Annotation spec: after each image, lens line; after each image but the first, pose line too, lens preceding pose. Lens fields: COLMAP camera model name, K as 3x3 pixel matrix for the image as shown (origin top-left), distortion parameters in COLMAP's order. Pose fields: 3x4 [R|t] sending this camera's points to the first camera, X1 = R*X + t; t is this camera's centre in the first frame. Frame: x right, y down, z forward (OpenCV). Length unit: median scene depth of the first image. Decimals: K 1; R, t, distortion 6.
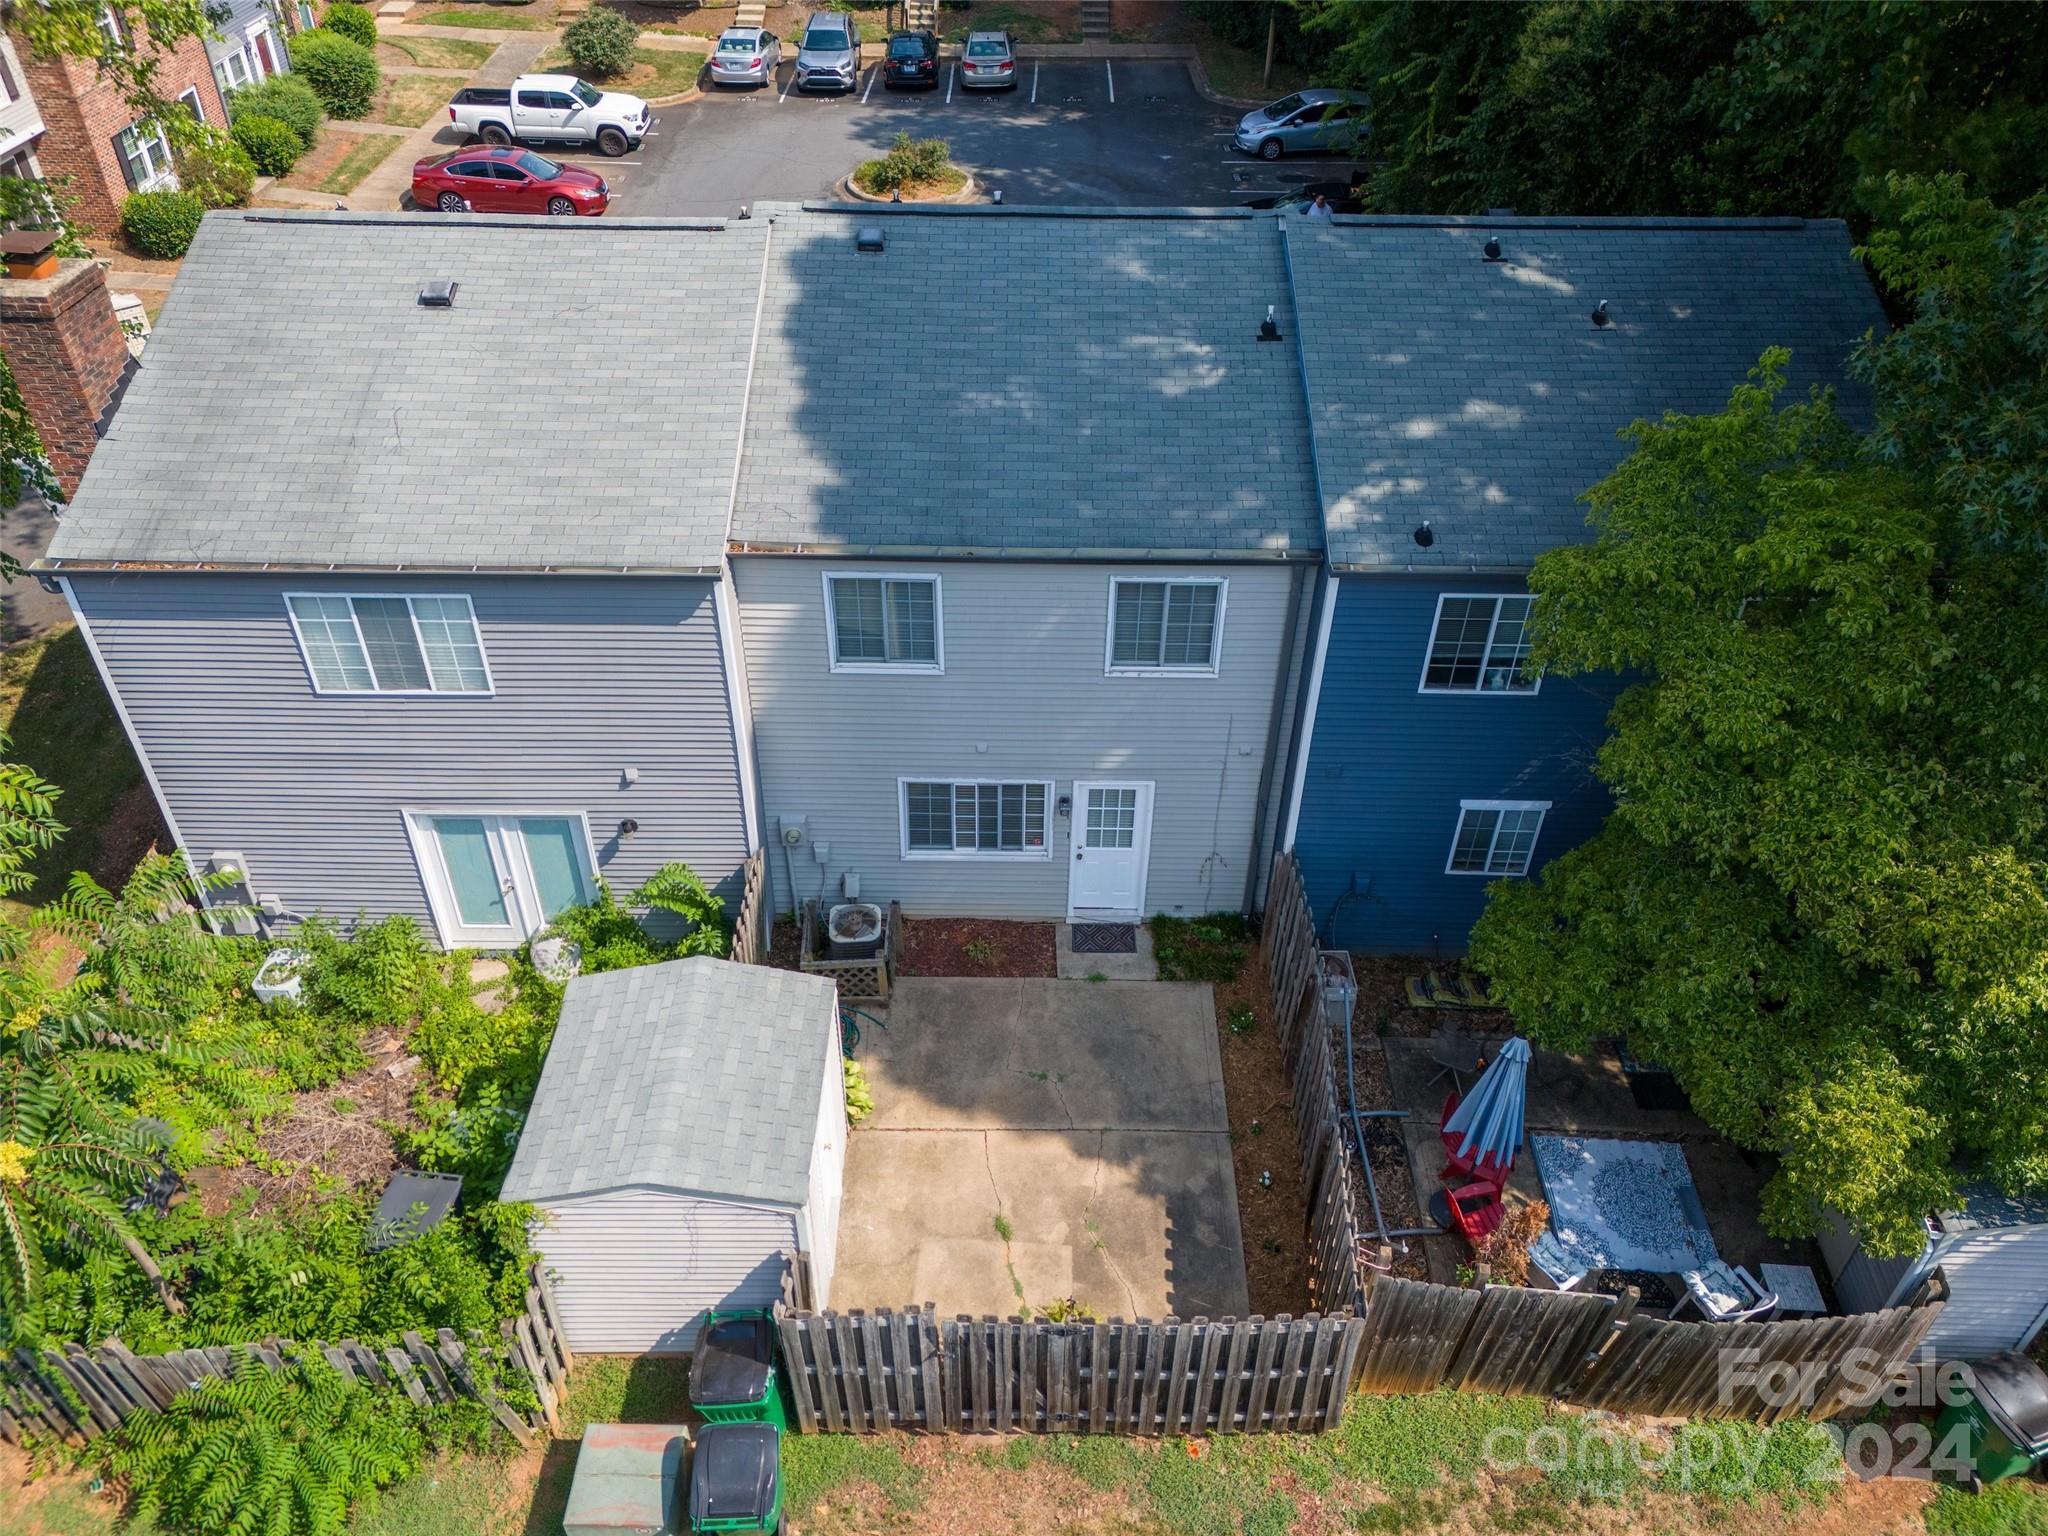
lens RADIAL K [[1521.8, 0, 1025.1], [0, 1521.8, 765.0], [0, 0, 1]] dist [0.034284, -0.031341]
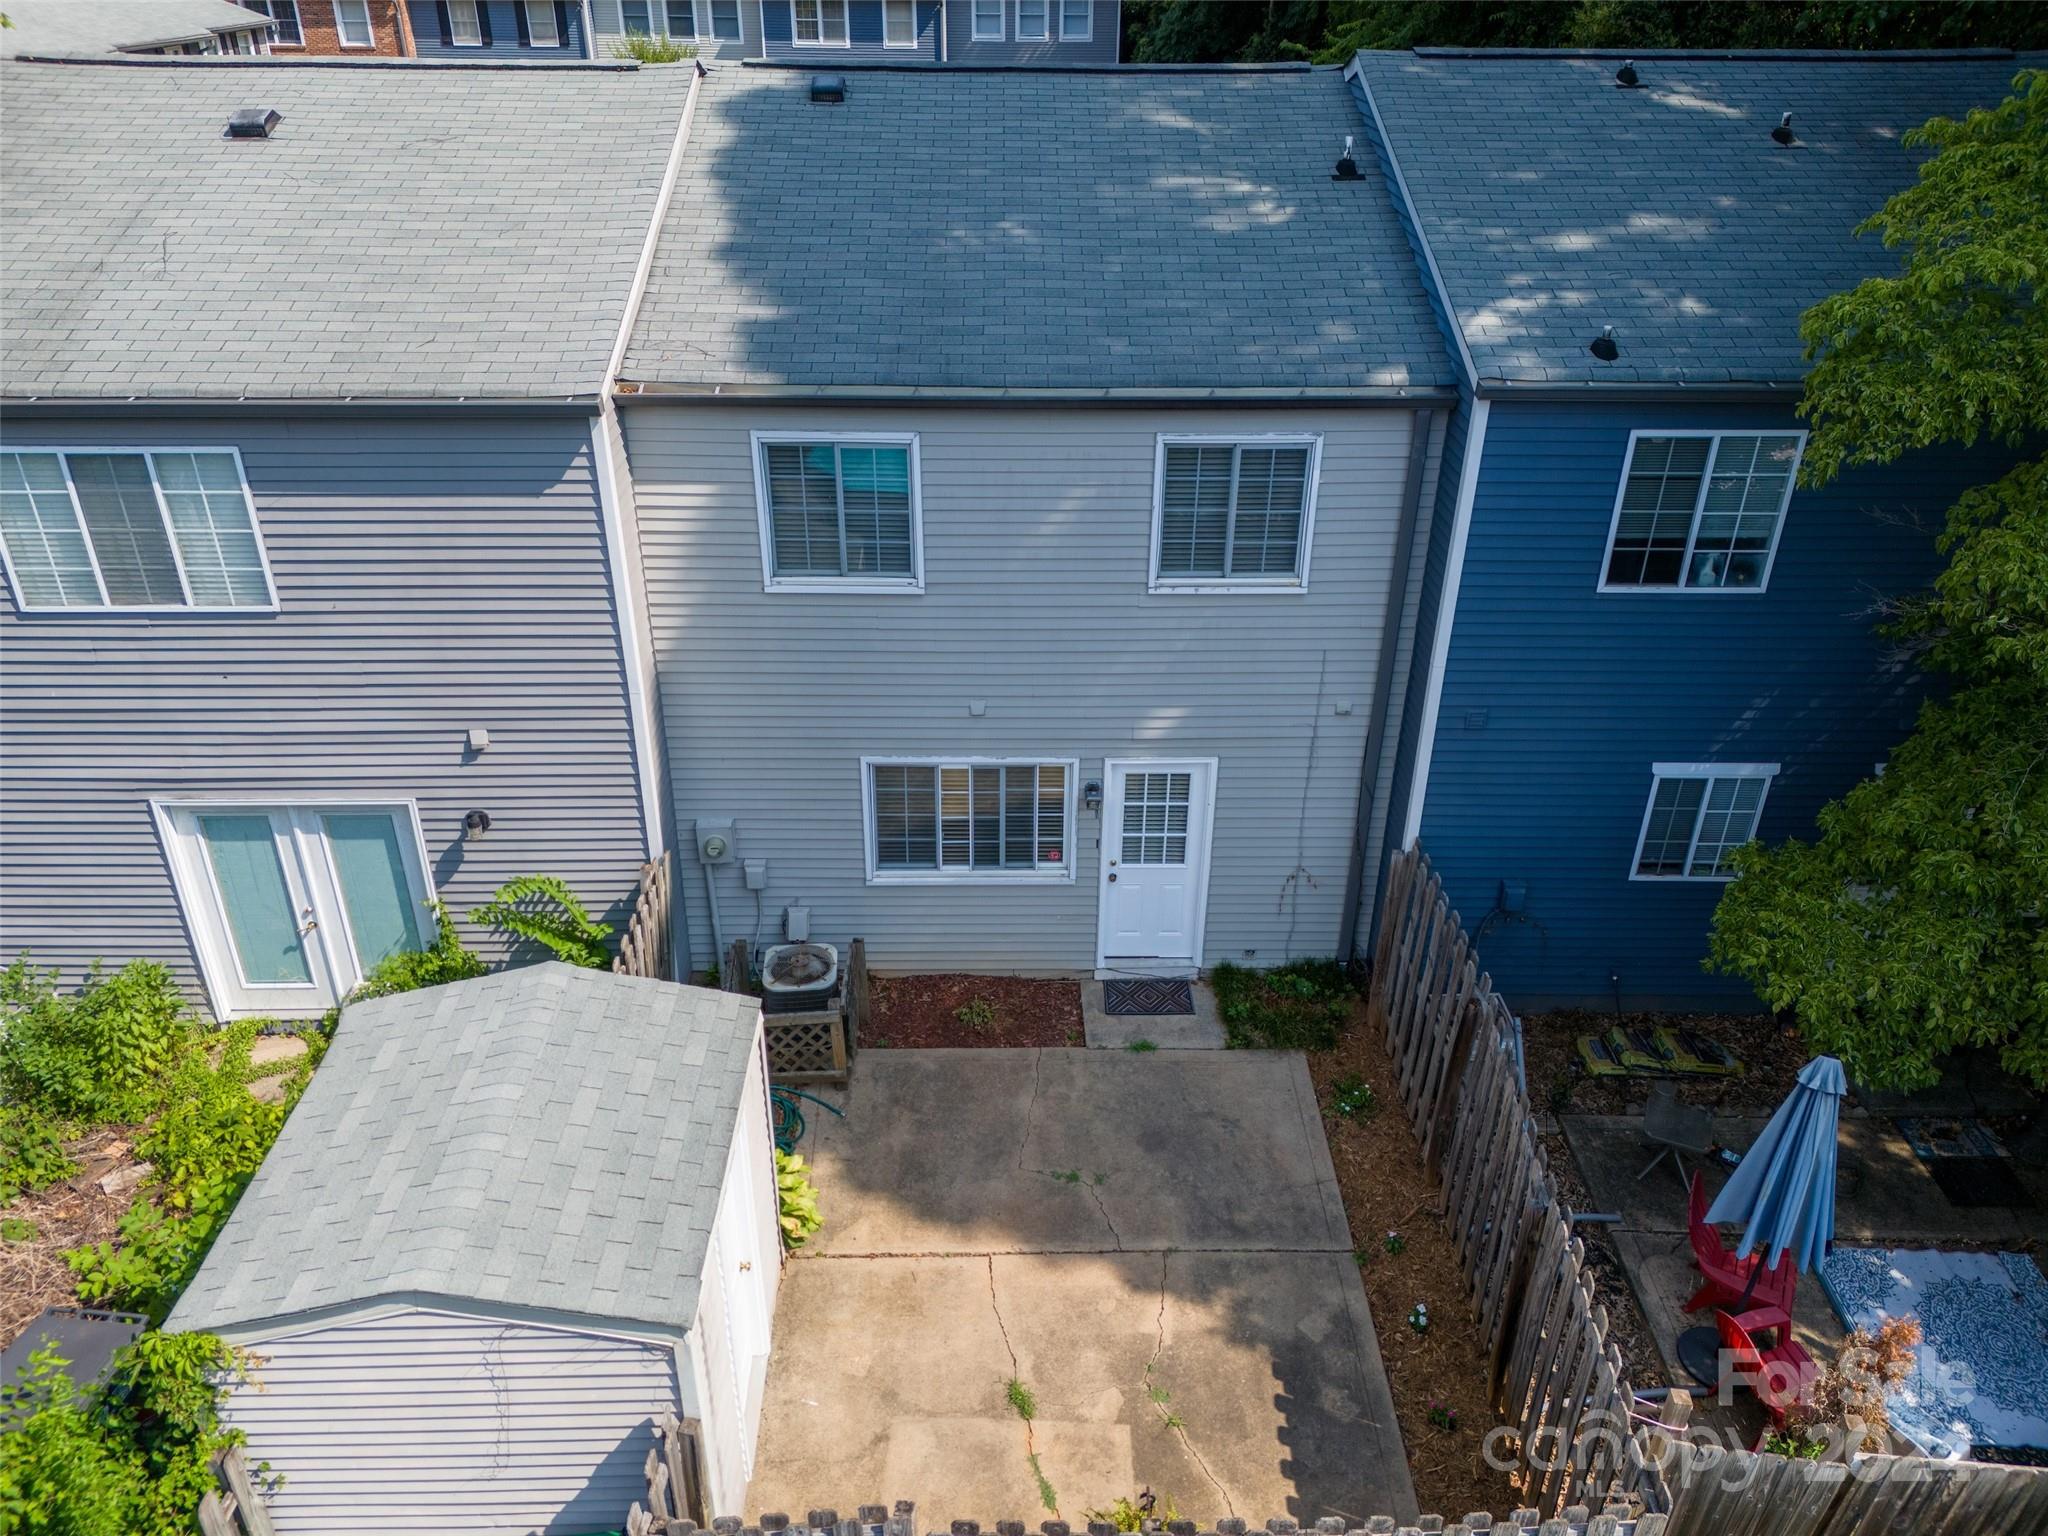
lens RADIAL K [[1521.8, 0, 1025.3], [0, 1521.8, 765.5], [0, 0, 1]] dist [0.034284, -0.031341]
pose [[0.999809, -0.013651, 0.013962, -0.016963], [0.015699, 0.987148, -0.159037, 0.135895], [-0.011611, 0.159226, 0.987174, 0.308703]]
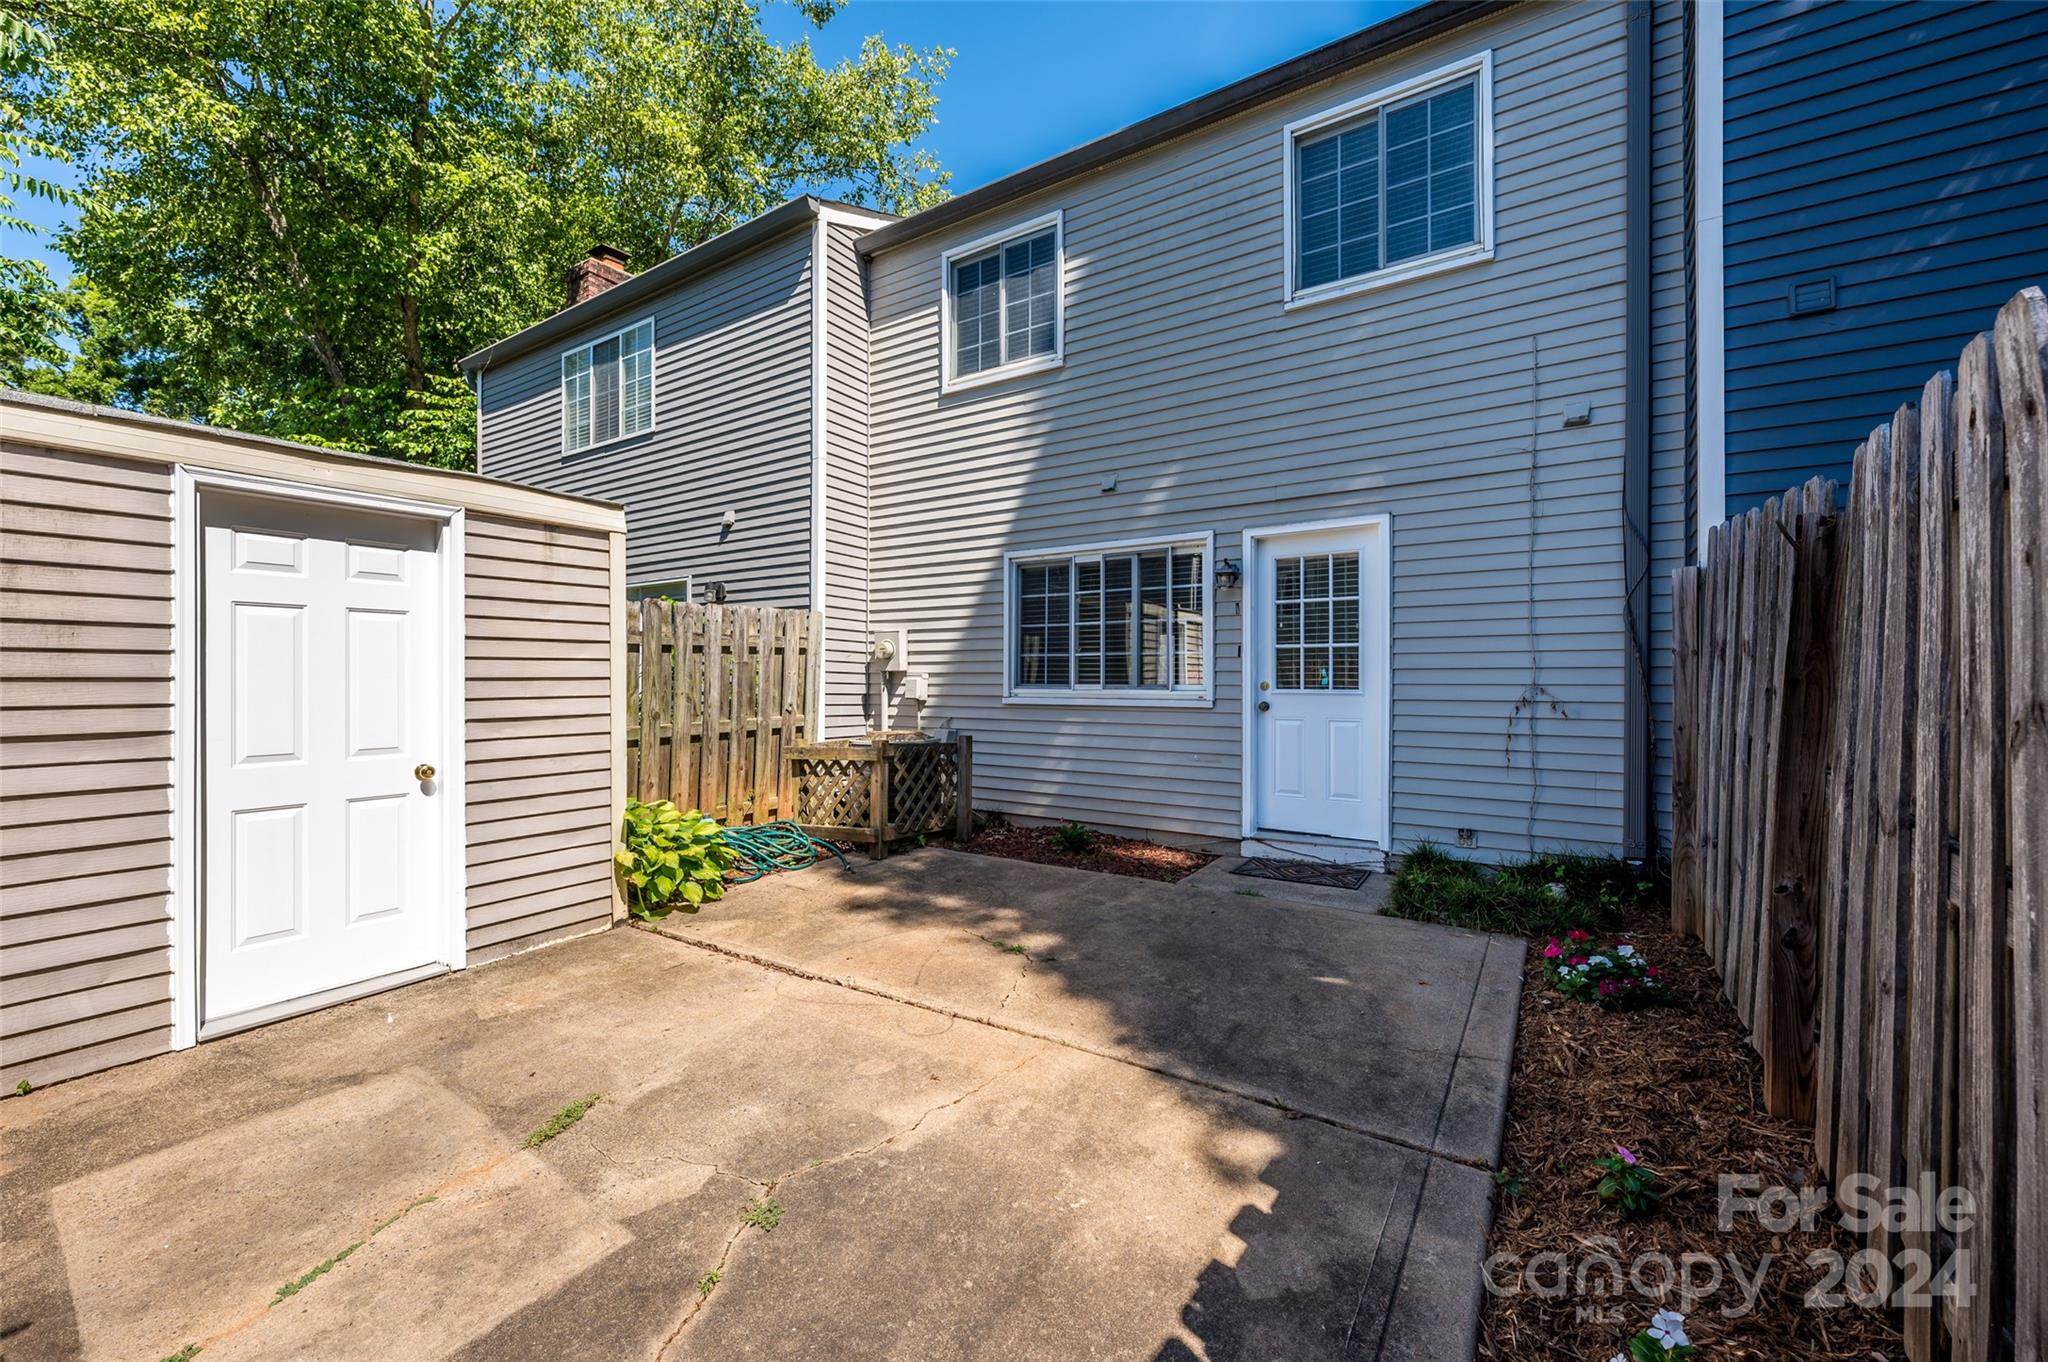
lens RADIAL K [[817.9, 0, 1007.1], [0, 817.9, 662.5], [0, 0, 1]] dist [0.007196, 0.000056]
pose [[0.827425, -0.024175, -0.561055, 0.145903], [-0.343113, 0.769147, -0.539154, 0.277884], [0.444568, 0.638615, 0.628116, 0.835737]]
